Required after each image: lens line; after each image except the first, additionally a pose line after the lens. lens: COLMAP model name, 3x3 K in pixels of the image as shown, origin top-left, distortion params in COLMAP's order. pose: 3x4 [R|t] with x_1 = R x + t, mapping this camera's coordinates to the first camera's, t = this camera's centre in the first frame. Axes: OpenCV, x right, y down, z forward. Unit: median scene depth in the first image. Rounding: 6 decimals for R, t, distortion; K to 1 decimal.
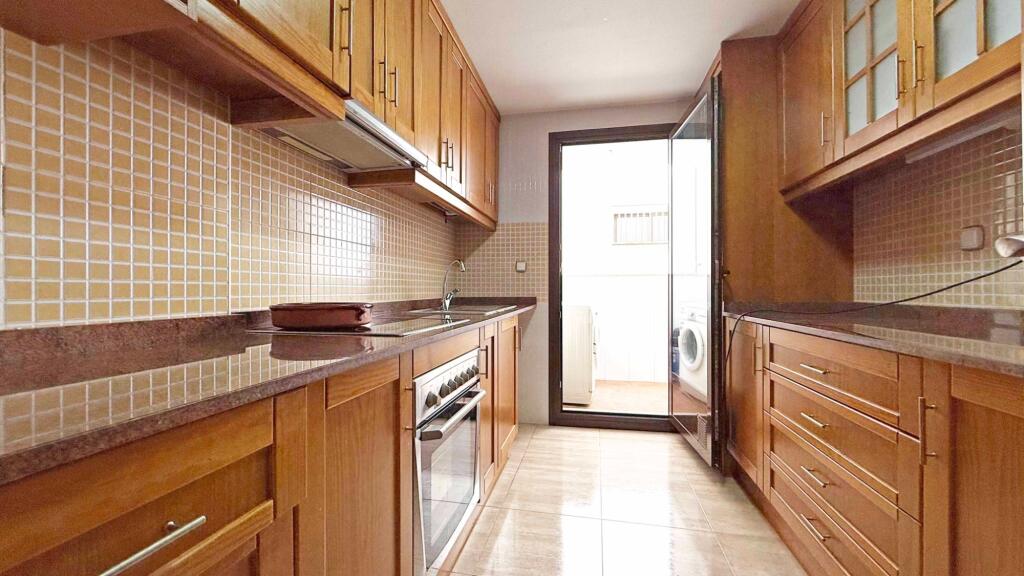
lens RADIAL K [[416.2, 0, 514.4], [0, 416.2, 292.1], [0, 0, 1]] dist [0.000630, -0.000364]
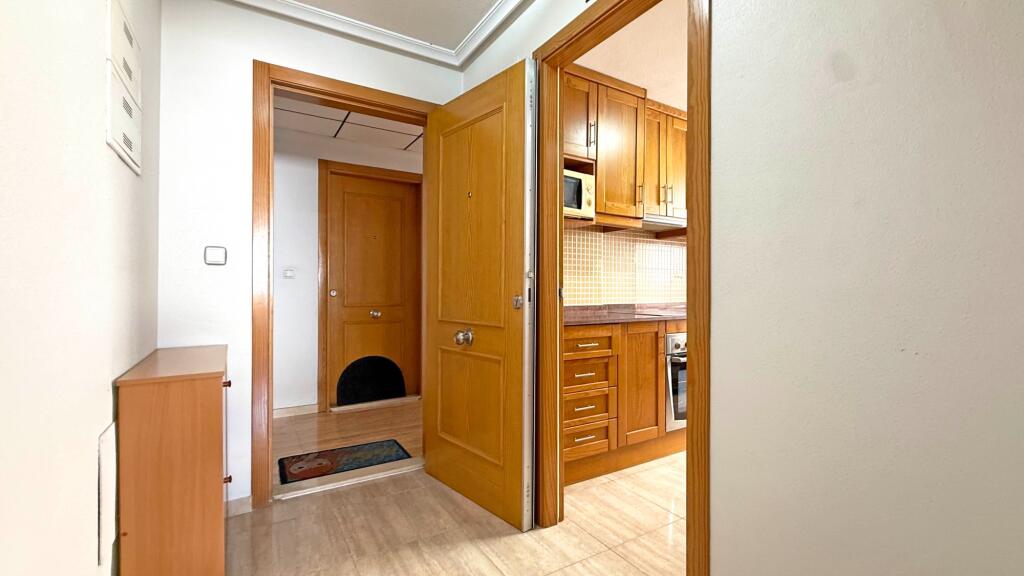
lens RADIAL K [[416.2, 0, 511.6], [0, 416.2, 290.5], [0, 0, 1]] dist [0.000630, -0.000364]
pose [[0.689042, 0.005552, -0.724700, 0.938154], [-0.005258, 0.999983, 0.002662, -0.046907], [0.724702, 0.001977, 0.689059, -1.391048]]
